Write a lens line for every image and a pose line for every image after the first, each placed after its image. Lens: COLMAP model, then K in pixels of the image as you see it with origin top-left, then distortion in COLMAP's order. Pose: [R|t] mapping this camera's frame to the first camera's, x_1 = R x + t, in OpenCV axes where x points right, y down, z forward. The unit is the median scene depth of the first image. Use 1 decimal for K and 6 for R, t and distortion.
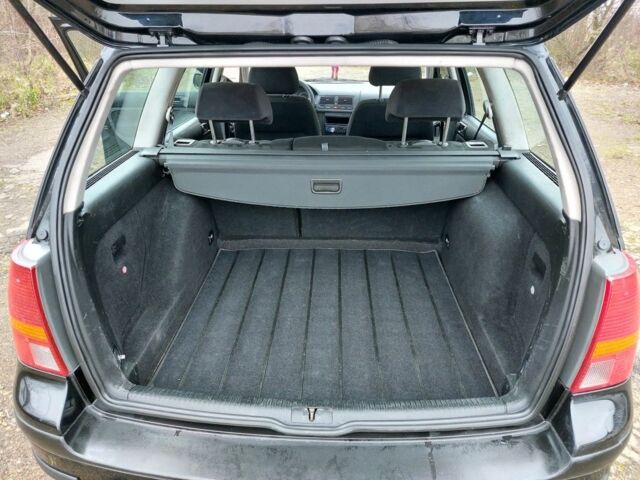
lens RADIAL K [[451.5, 0, 325.0], [0, 451.5, 234.3], [0, 0, 1]] dist [0.080321, -0.075099]
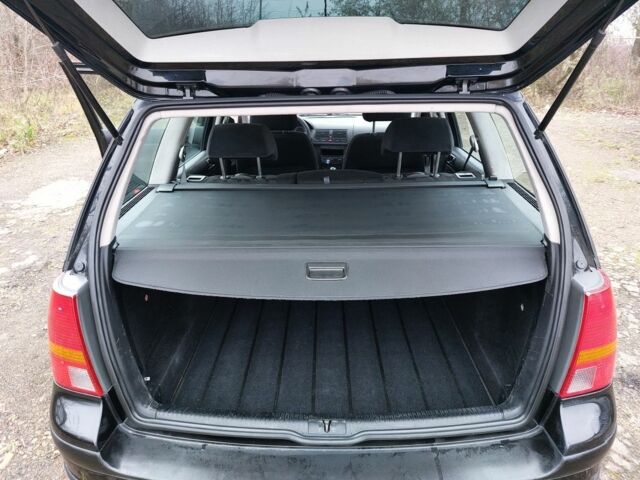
lens RADIAL K [[451.5, 0, 325.0], [0, 451.5, 234.3], [0, 0, 1]] dist [0.080321, -0.075099]
pose [[0.999587, -0.021600, 0.018963, -0.043212], [0.022695, 0.997966, -0.059578, 0.002106], [-0.017637, 0.059984, 0.998044, -0.115461]]
